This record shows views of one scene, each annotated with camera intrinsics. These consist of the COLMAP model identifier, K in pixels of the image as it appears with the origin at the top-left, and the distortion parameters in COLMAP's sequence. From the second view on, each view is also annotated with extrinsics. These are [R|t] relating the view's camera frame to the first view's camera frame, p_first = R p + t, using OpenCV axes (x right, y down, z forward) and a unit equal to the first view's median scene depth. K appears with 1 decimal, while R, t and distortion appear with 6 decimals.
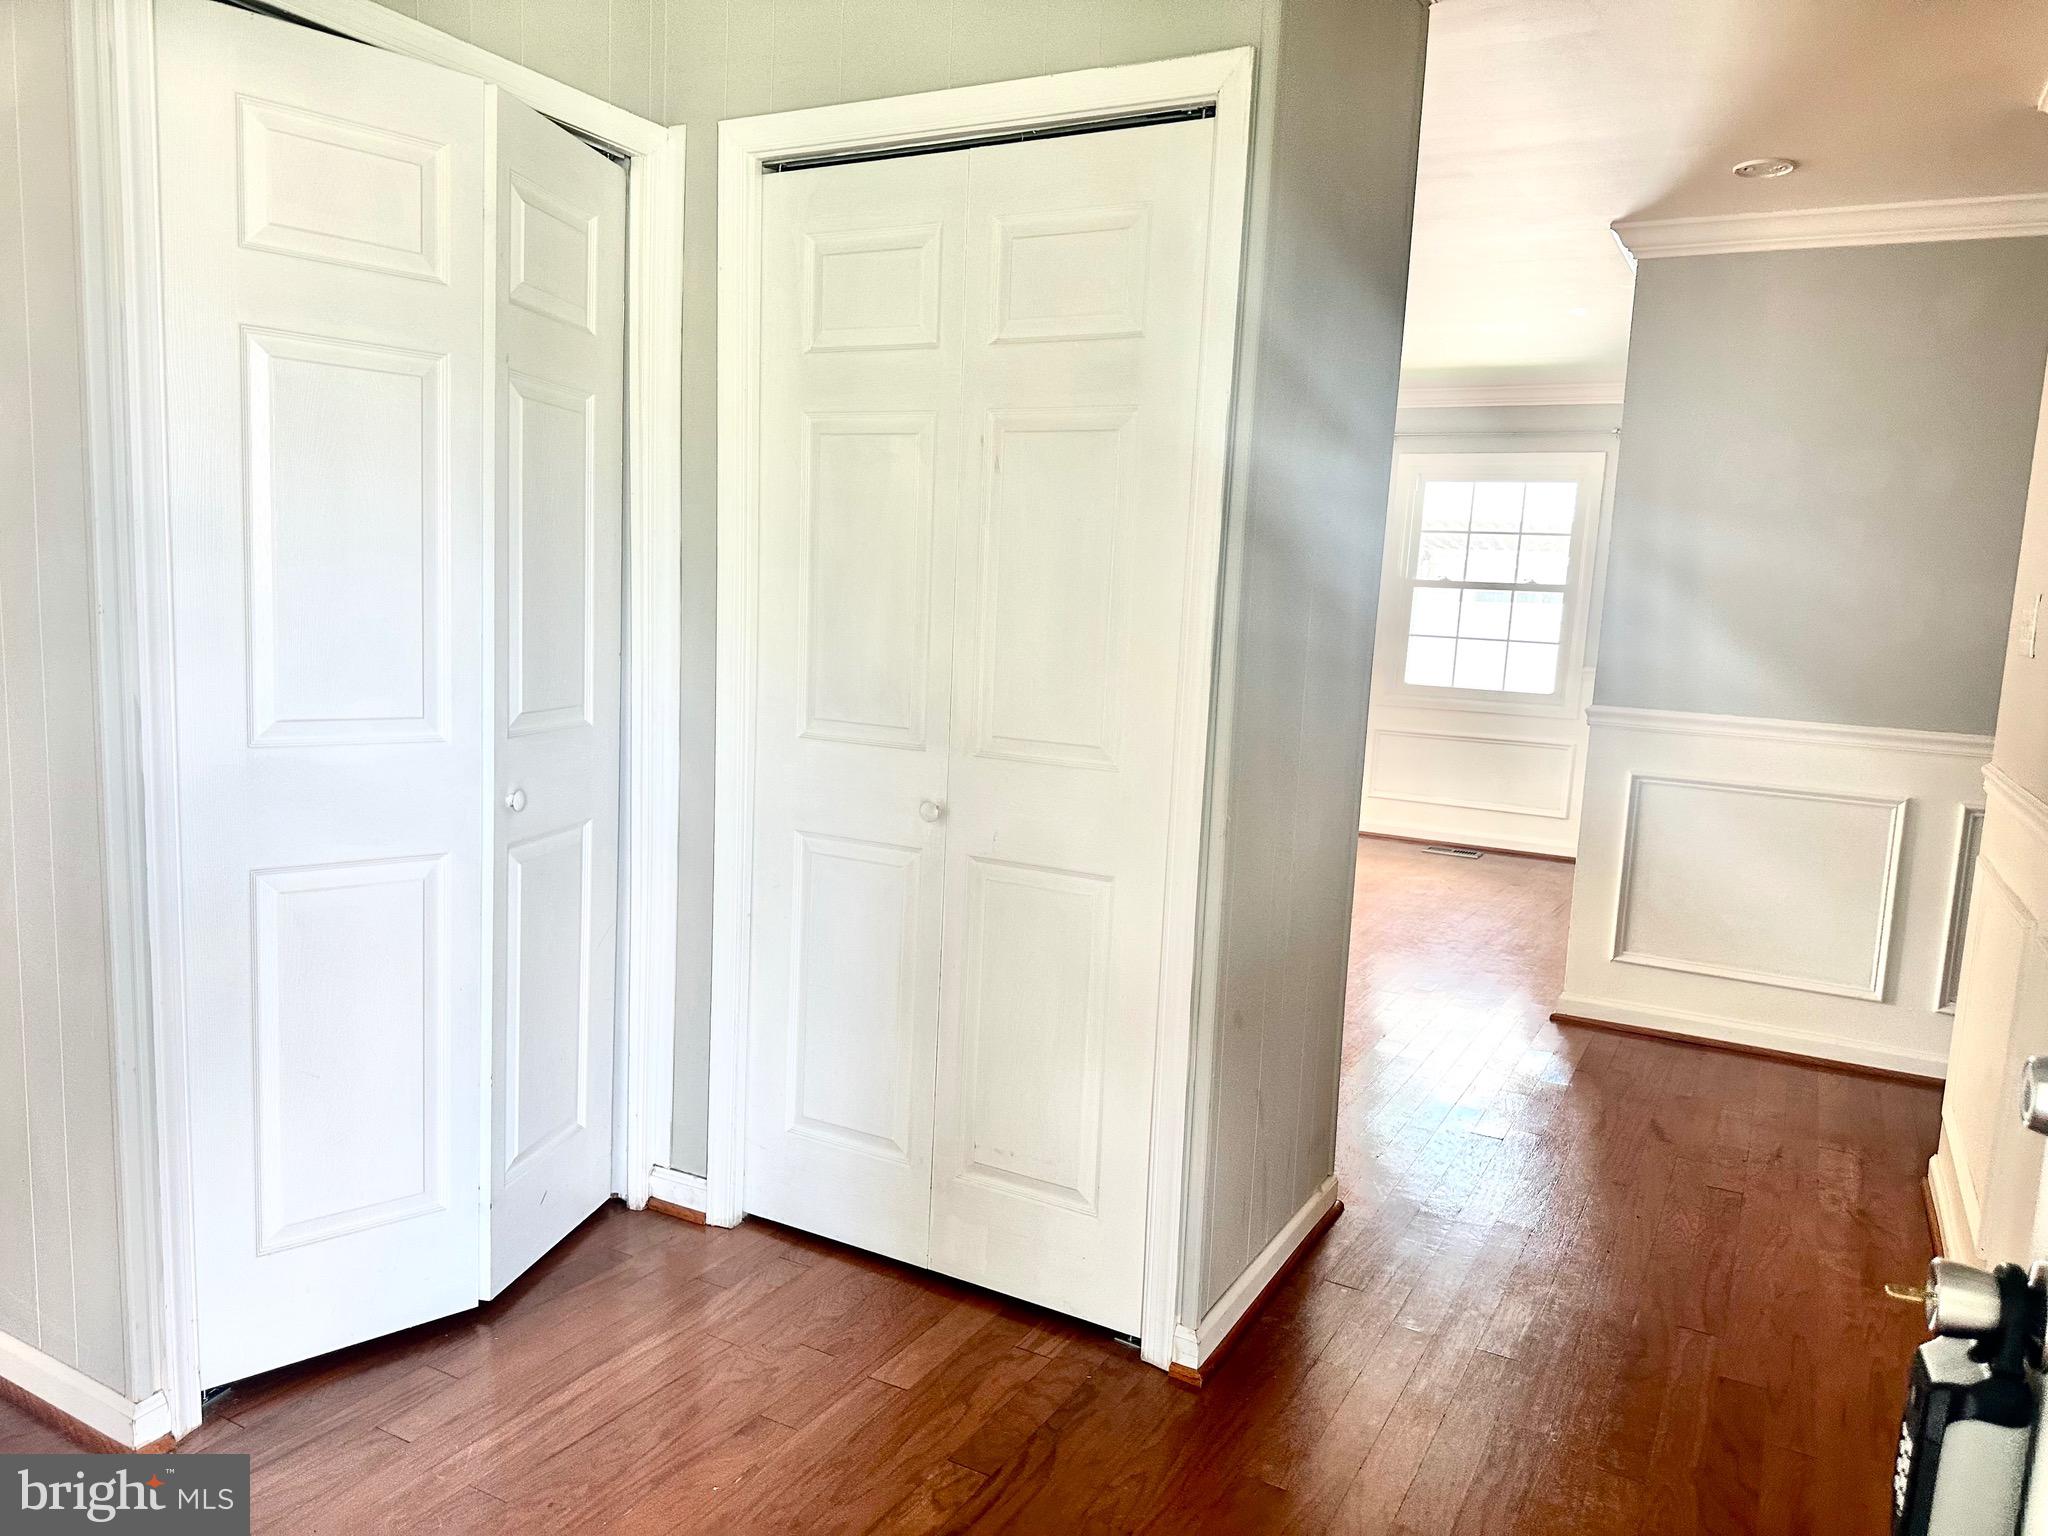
lens RADIAL K [[1432.2, 0, 1028.4], [0, 1432.2, 782.3], [0, 0, 1]] dist [0.137001, -0.207520]
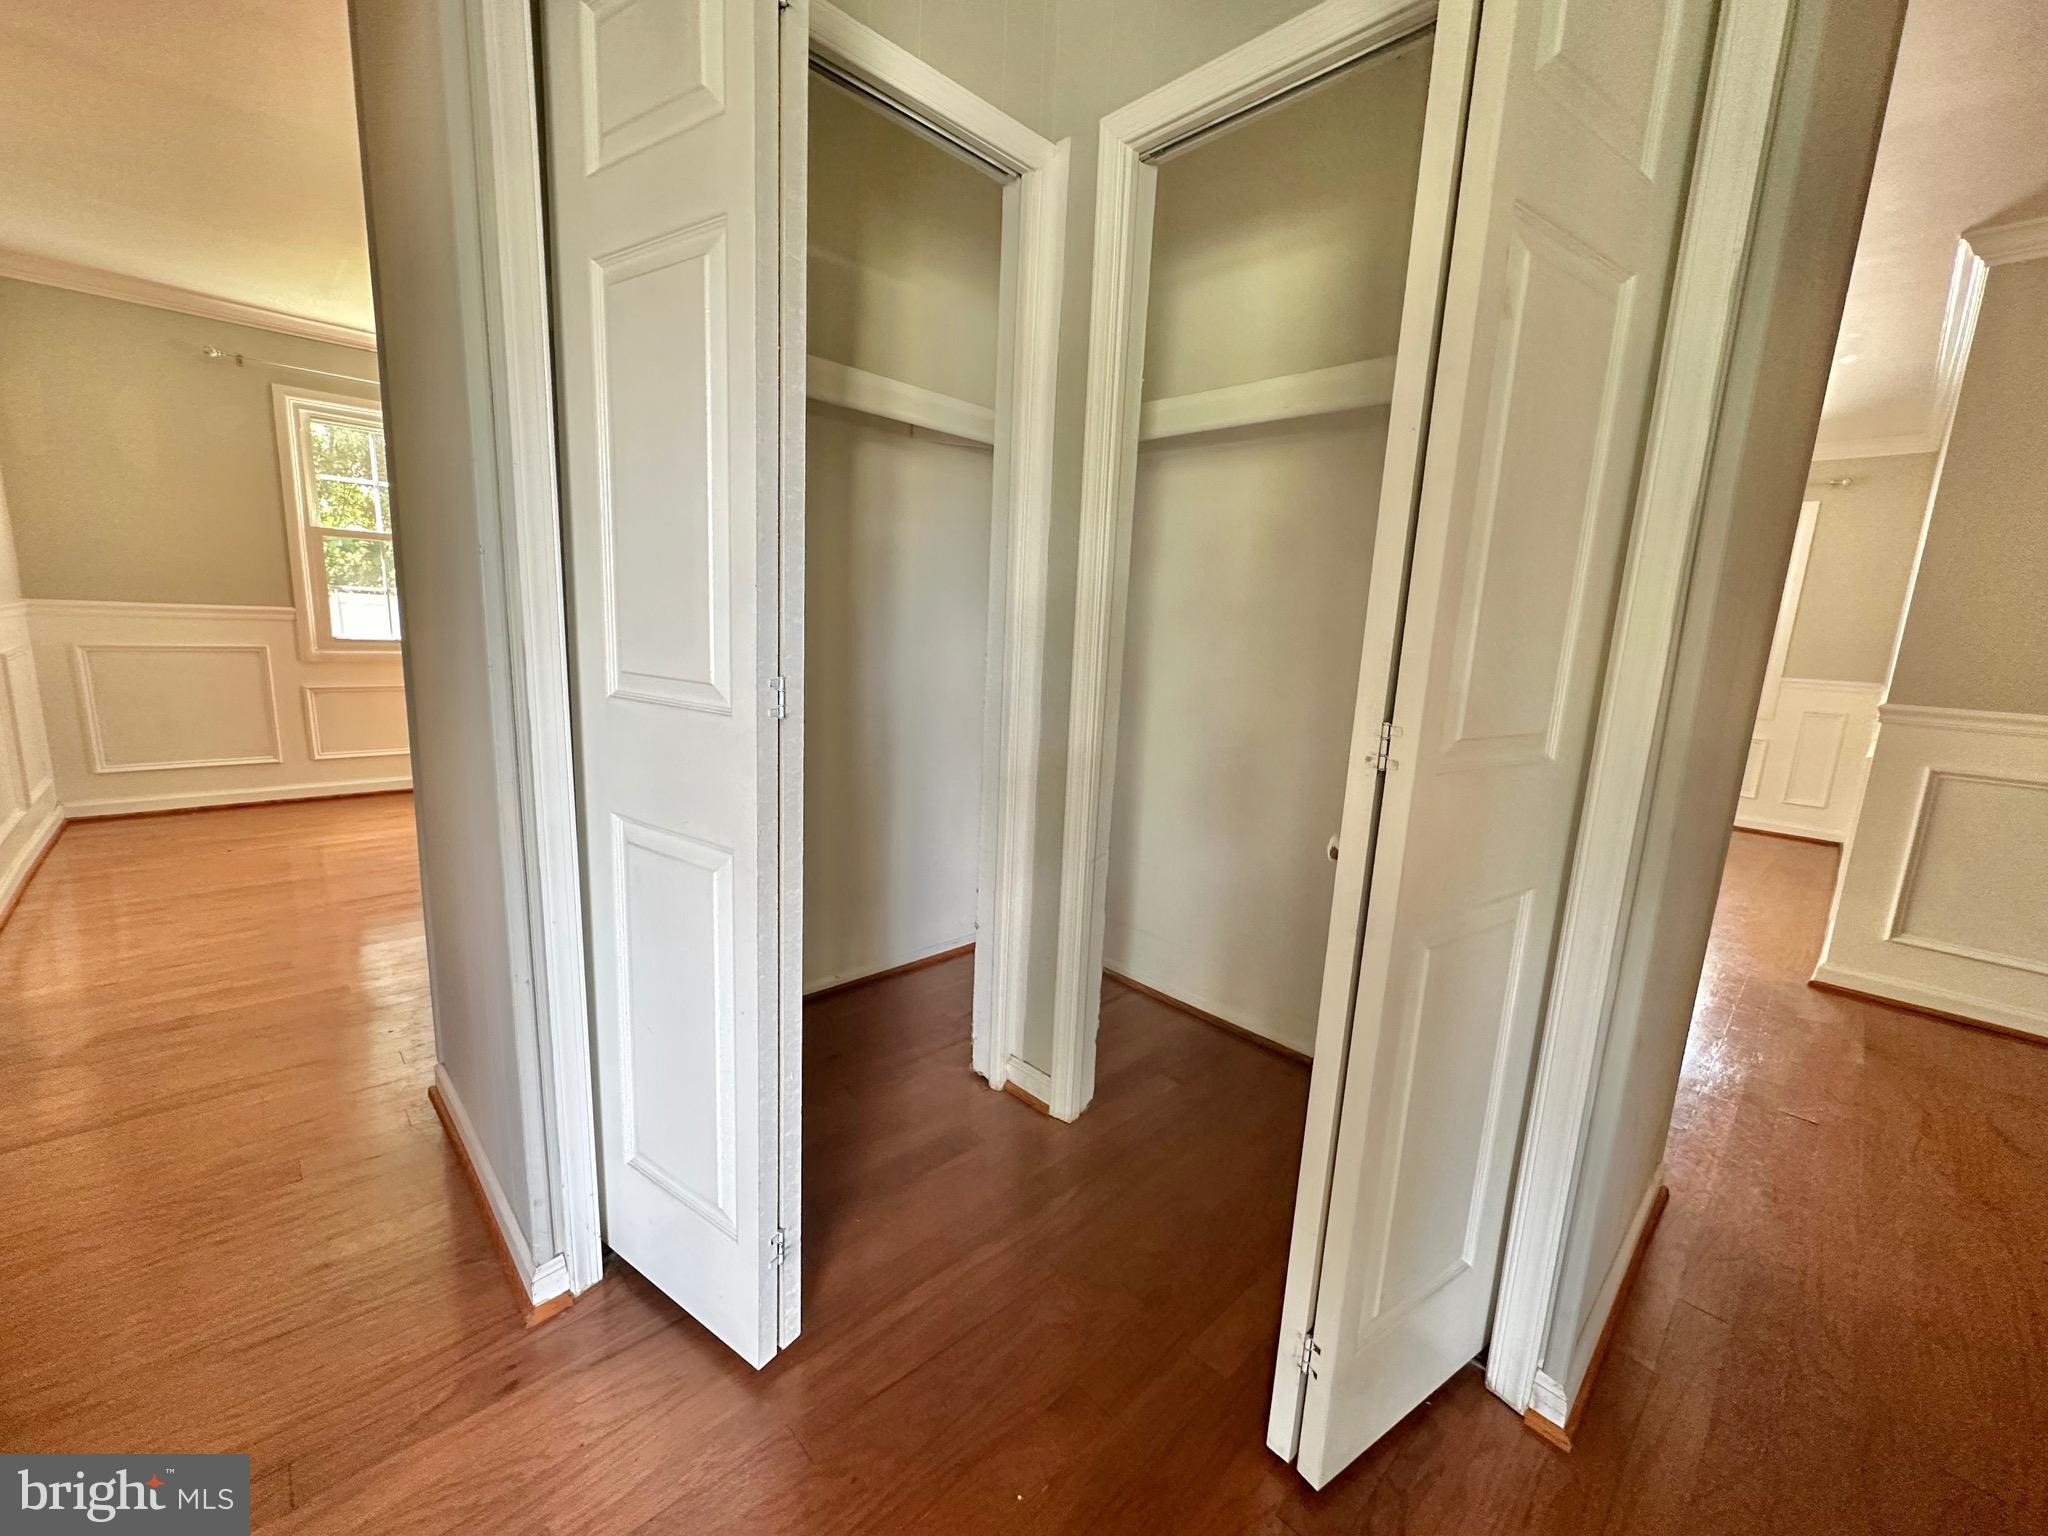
lens RADIAL K [[817.2, 0, 1022.1], [0, 817.2, 766.8], [0, 0, 1]] dist [-0.000679, -0.000021]
pose [[0.952142, 0.049642, -0.301599, -0.054565], [-0.041410, 0.998576, 0.033631, -0.000668], [0.302839, -0.019532, 0.952841, 0.356899]]
